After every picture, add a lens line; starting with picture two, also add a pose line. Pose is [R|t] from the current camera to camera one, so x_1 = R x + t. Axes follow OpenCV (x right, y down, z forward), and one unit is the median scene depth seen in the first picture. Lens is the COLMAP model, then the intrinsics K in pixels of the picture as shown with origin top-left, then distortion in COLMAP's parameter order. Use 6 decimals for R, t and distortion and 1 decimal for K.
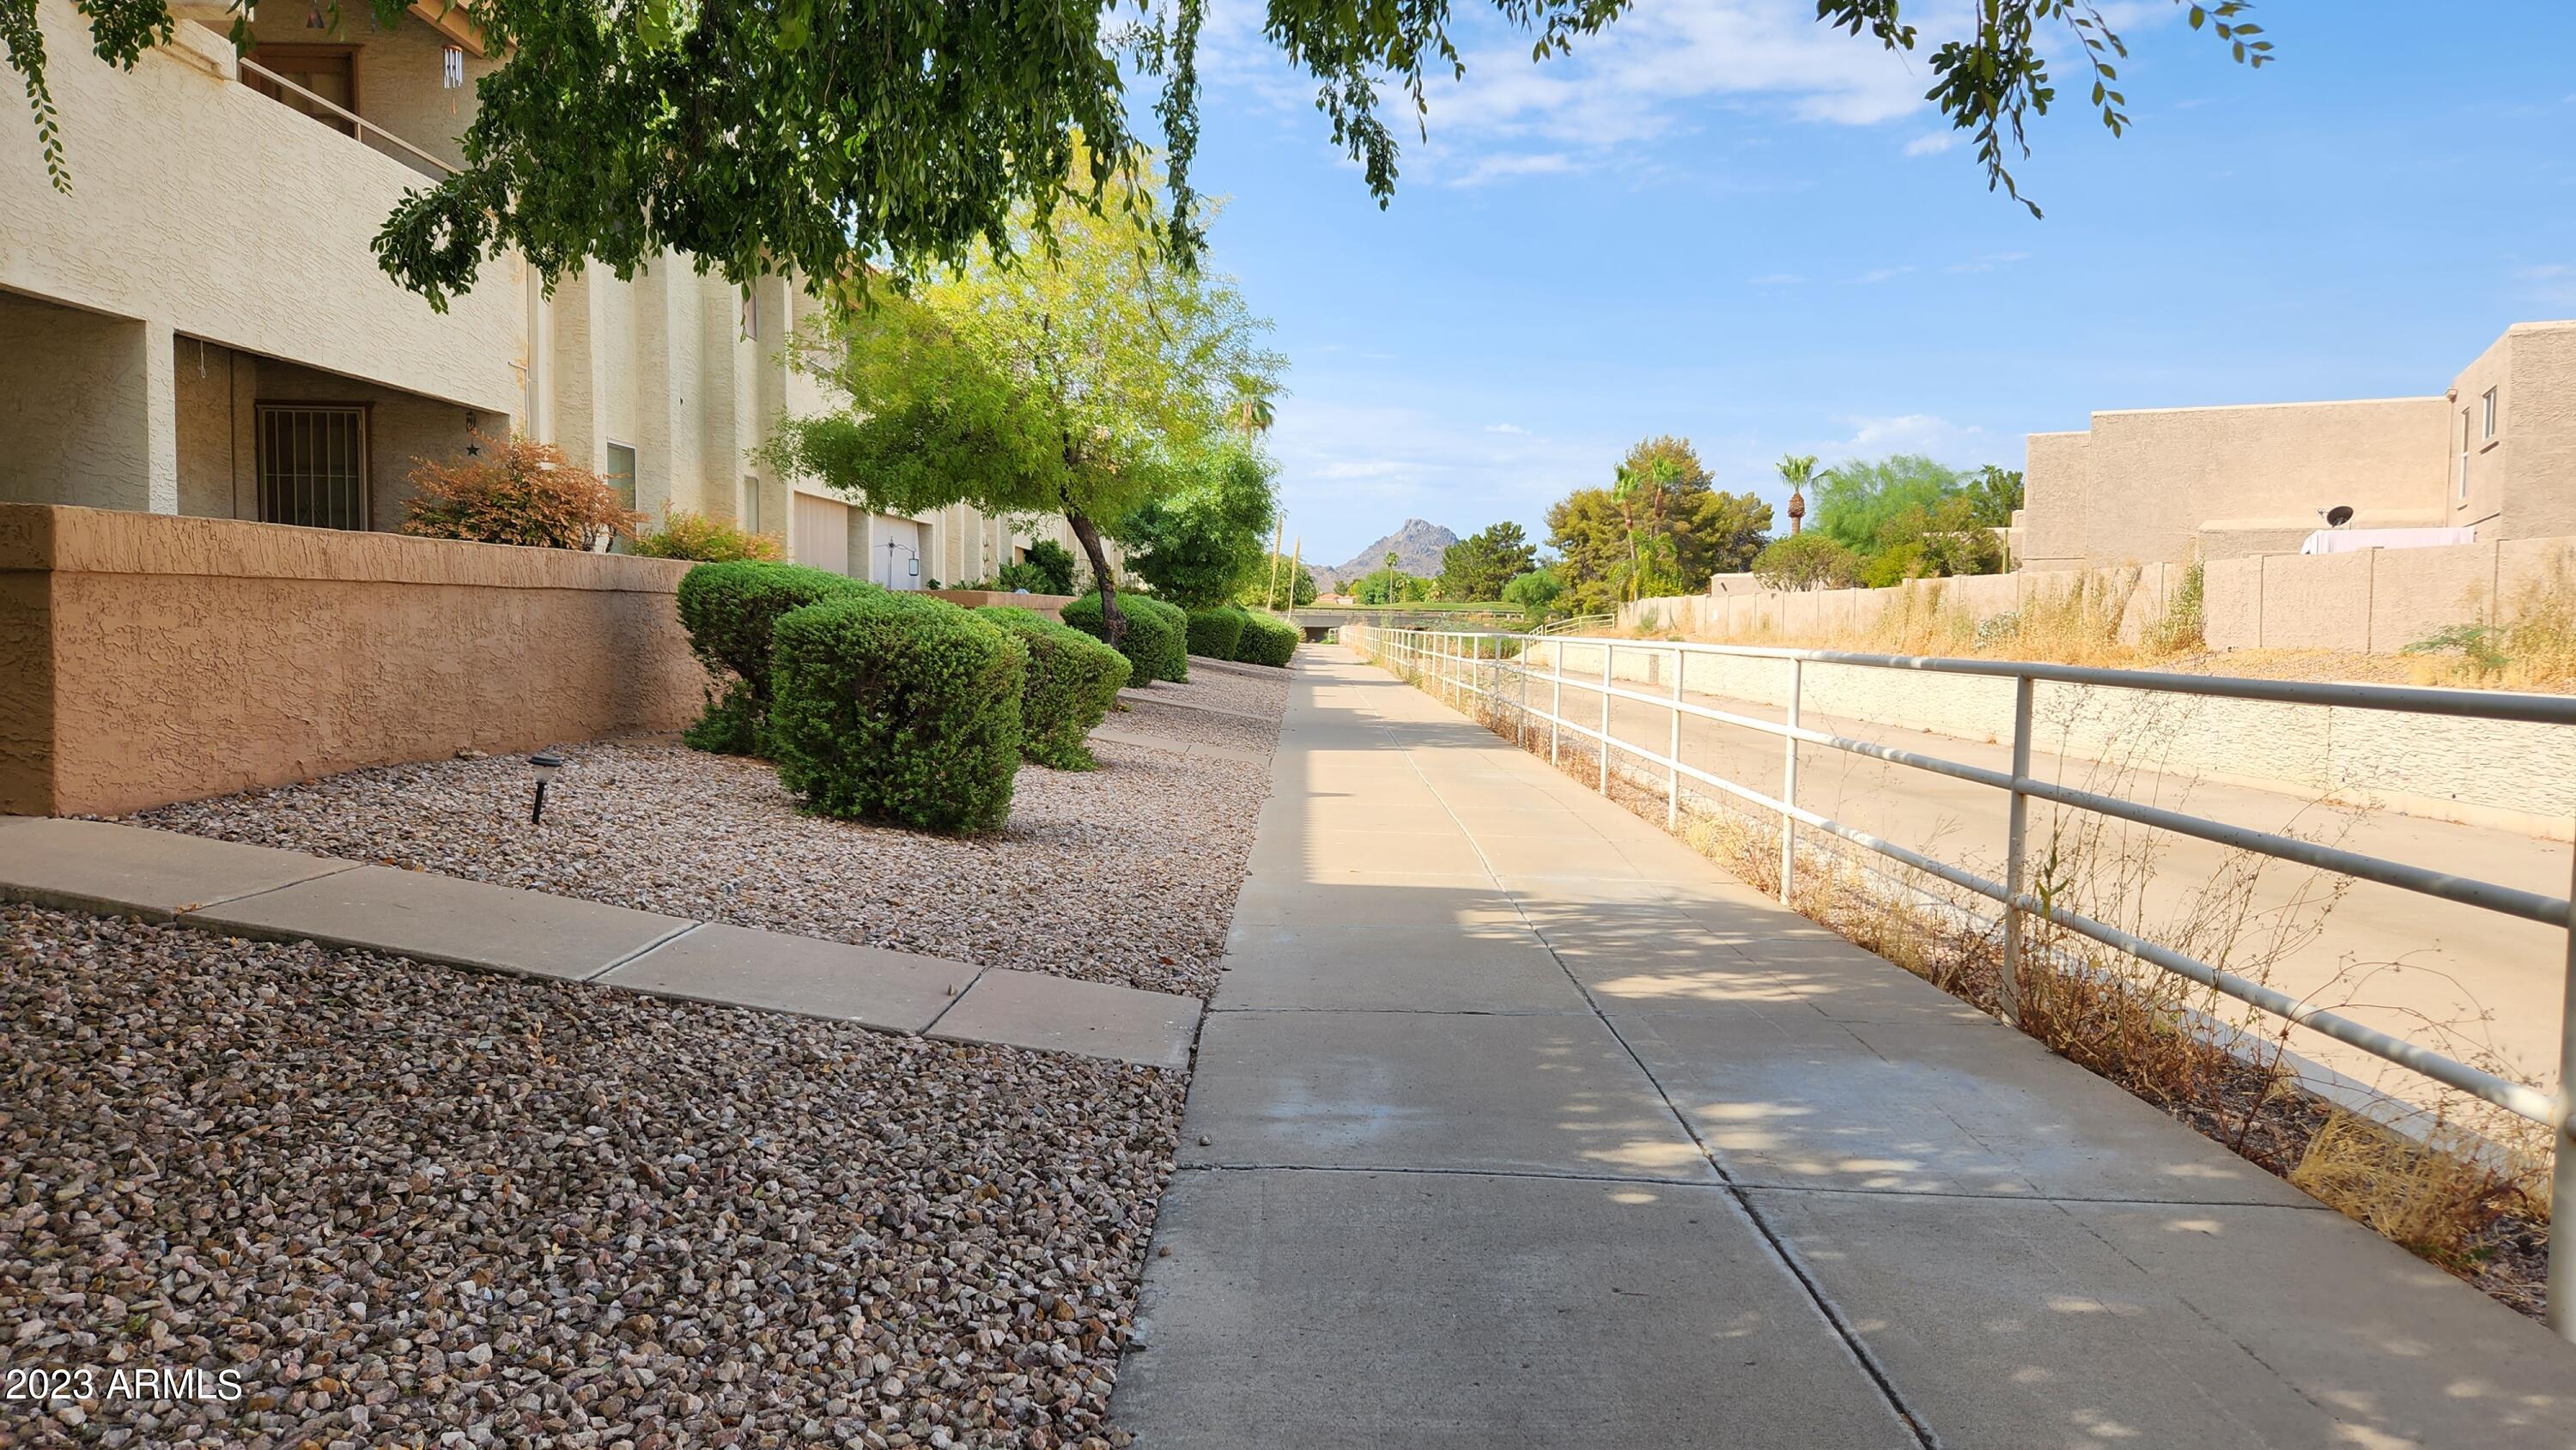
lens RADIAL K [[1692.2, 0, 1287.2], [0, 1692.2, 721.6], [0, 0, 1]] dist [0.029333, -0.009327]
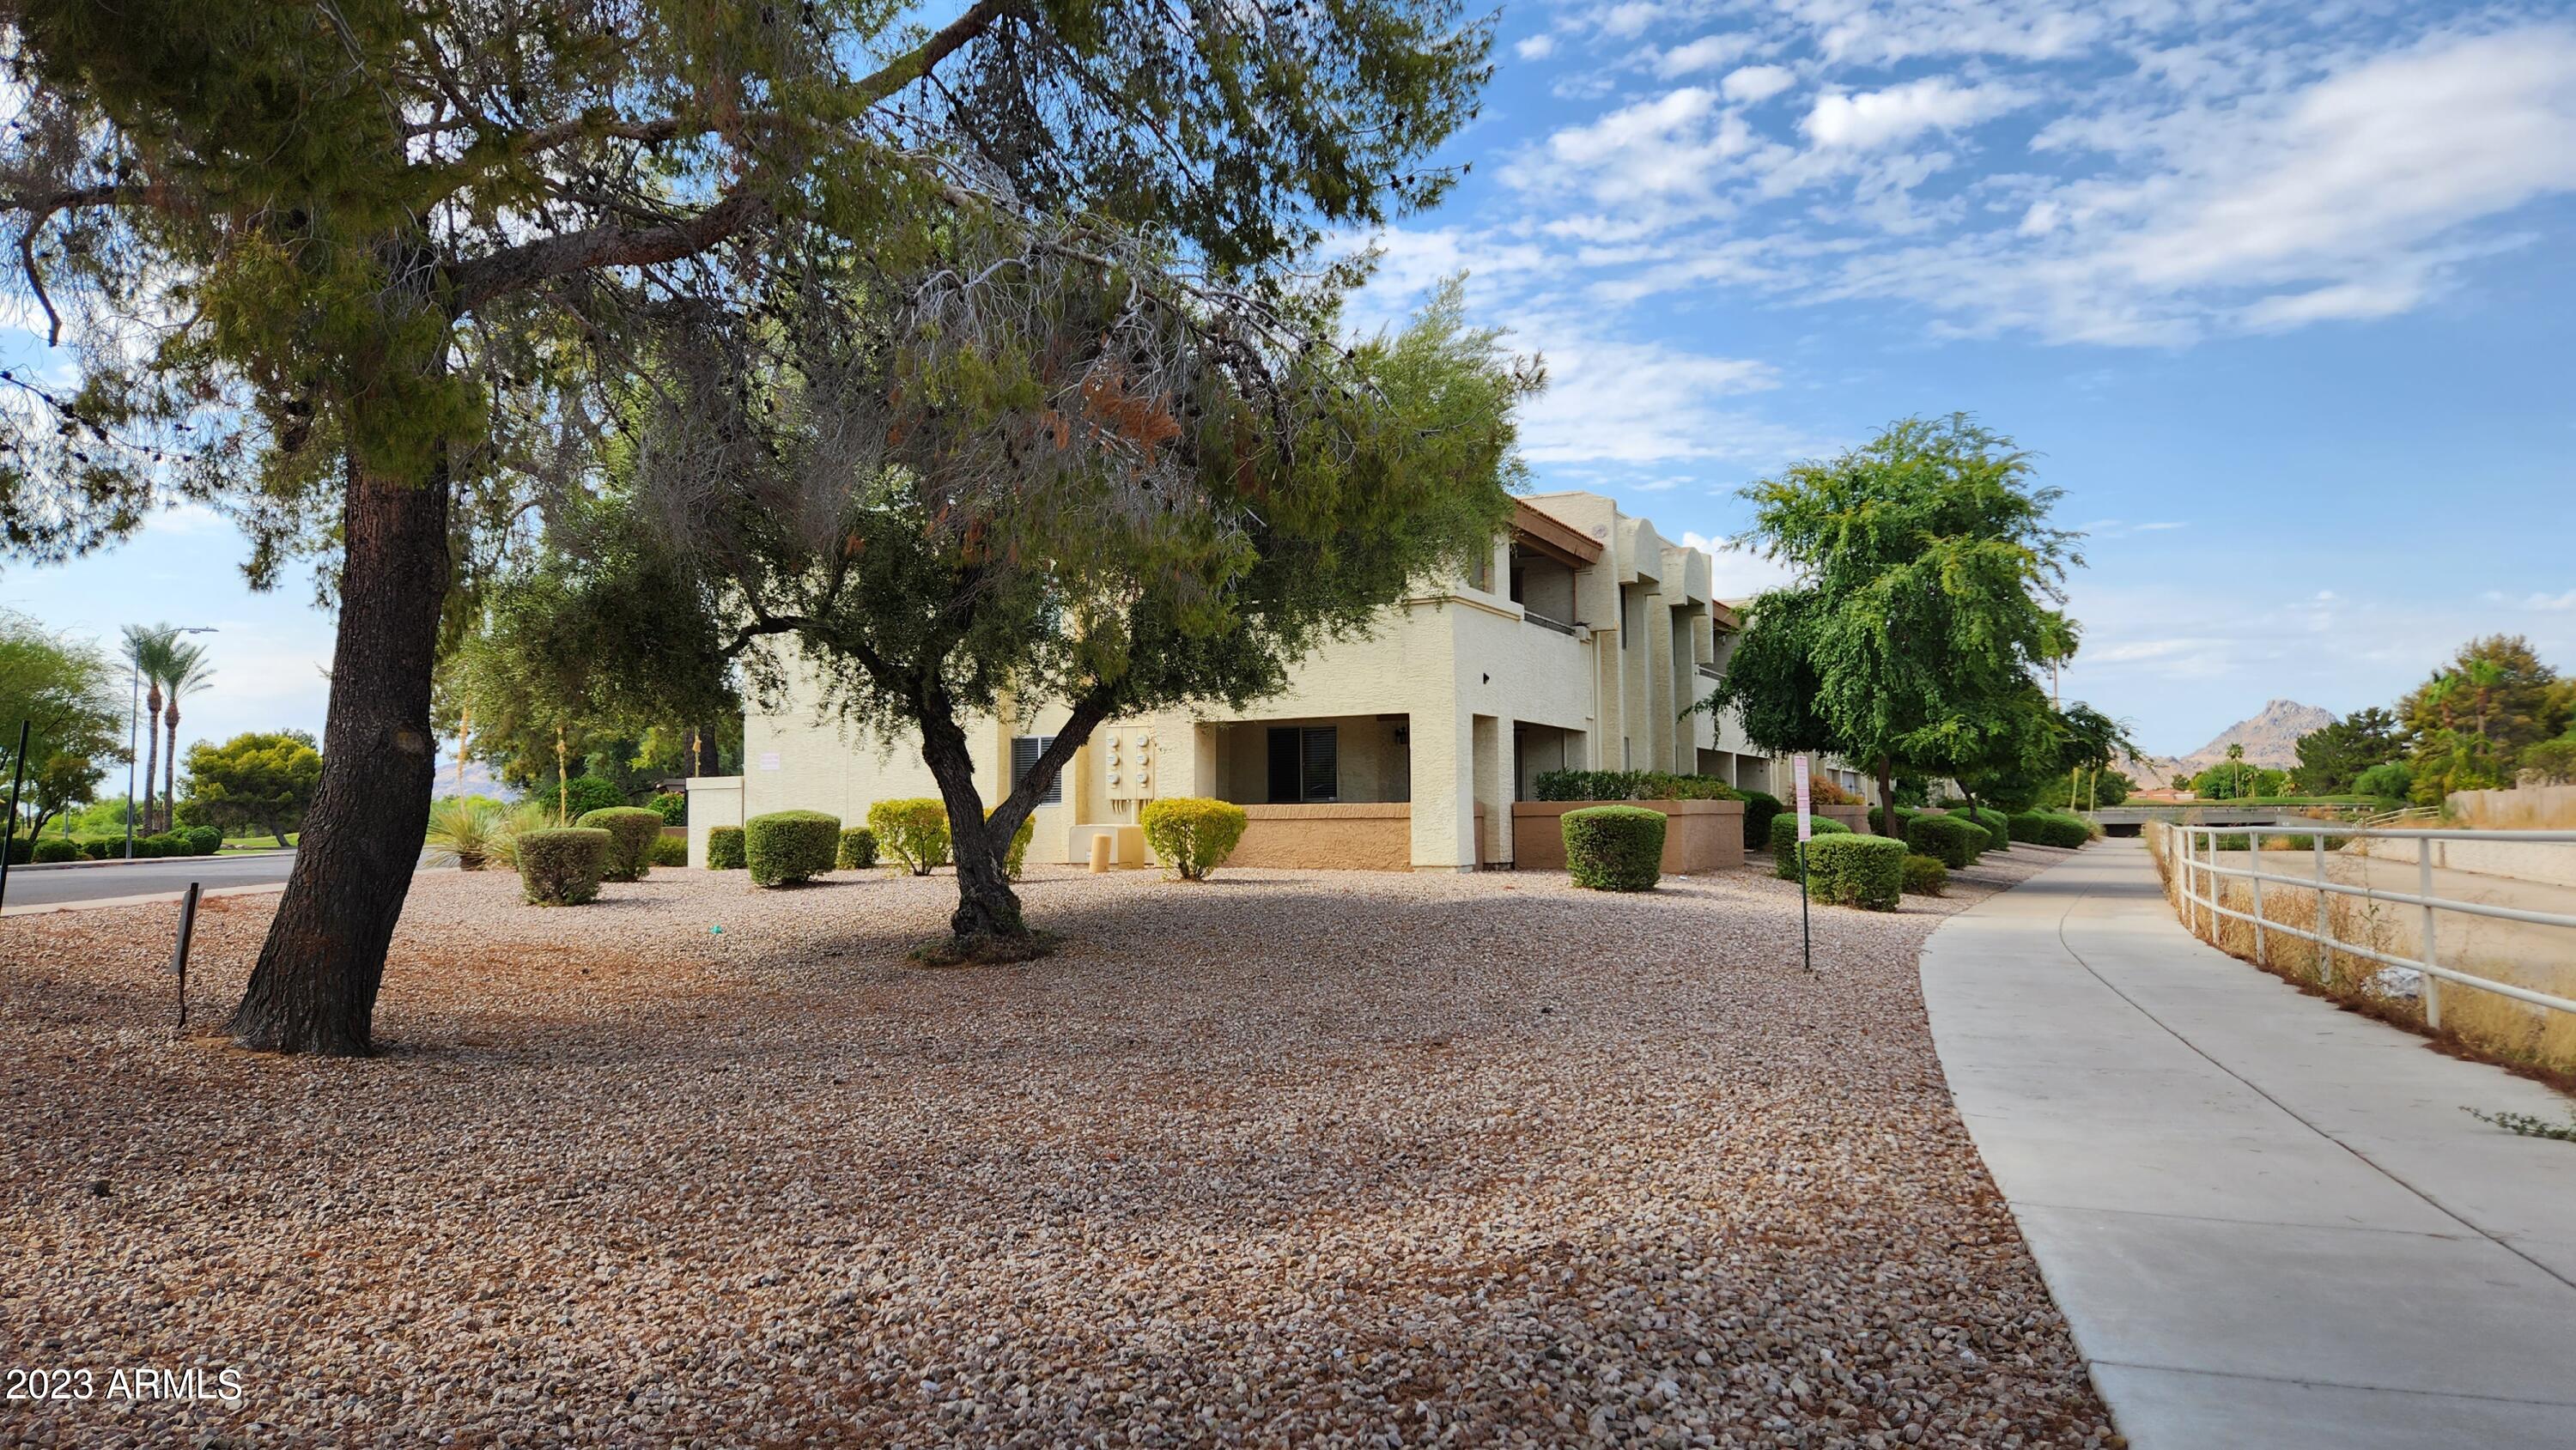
lens RADIAL K [[1692.2, 0, 1292.6], [0, 1692.2, 724.7], [0, 0, 1]] dist [0.029333, -0.009327]
pose [[0.899475, -0.045391, -0.434608, 0.005139], [-0.006797, 0.993016, -0.117780, 0.006236], [0.436919, 0.108894, 0.892885, -0.103466]]
